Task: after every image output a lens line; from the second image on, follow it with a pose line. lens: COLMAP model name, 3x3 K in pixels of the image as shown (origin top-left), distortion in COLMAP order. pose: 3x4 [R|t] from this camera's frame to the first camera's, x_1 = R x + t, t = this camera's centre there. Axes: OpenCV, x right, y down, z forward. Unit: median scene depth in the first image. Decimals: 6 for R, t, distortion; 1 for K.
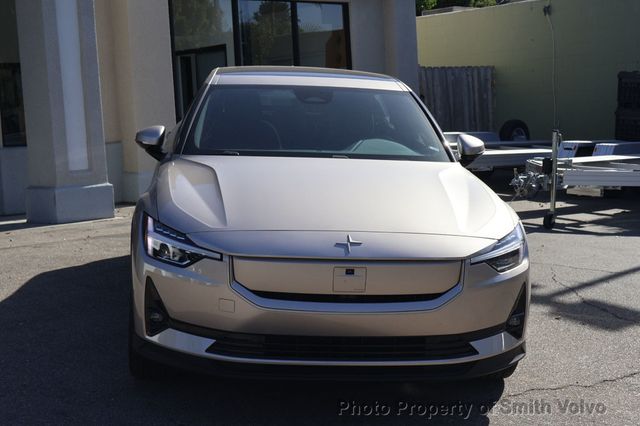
lens RADIAL K [[1021.9, 0, 319.8], [0, 1021.9, 215.4], [0, 0, 1]] dist [0.057806, 0.000000]
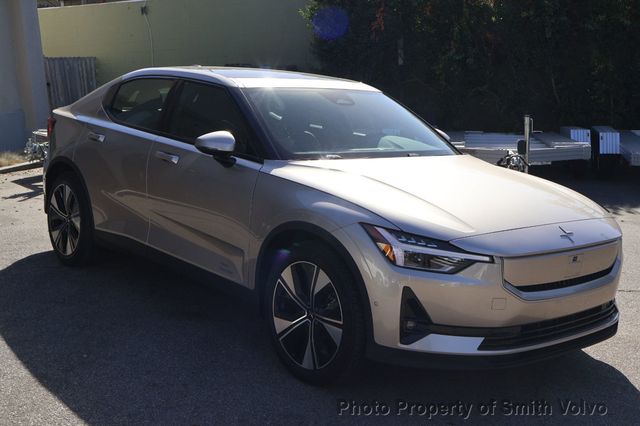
lens RADIAL K [[839.7, 0, 320.0], [0, 839.7, 210.6], [0, 0, 1]] dist [0.021069, 0.000000]
pose [[0.830844, -0.088122, 0.549485, -0.683650], [0.065678, 0.996010, 0.060424, -0.070486], [-0.552617, -0.014113, 0.833316, 0.354296]]
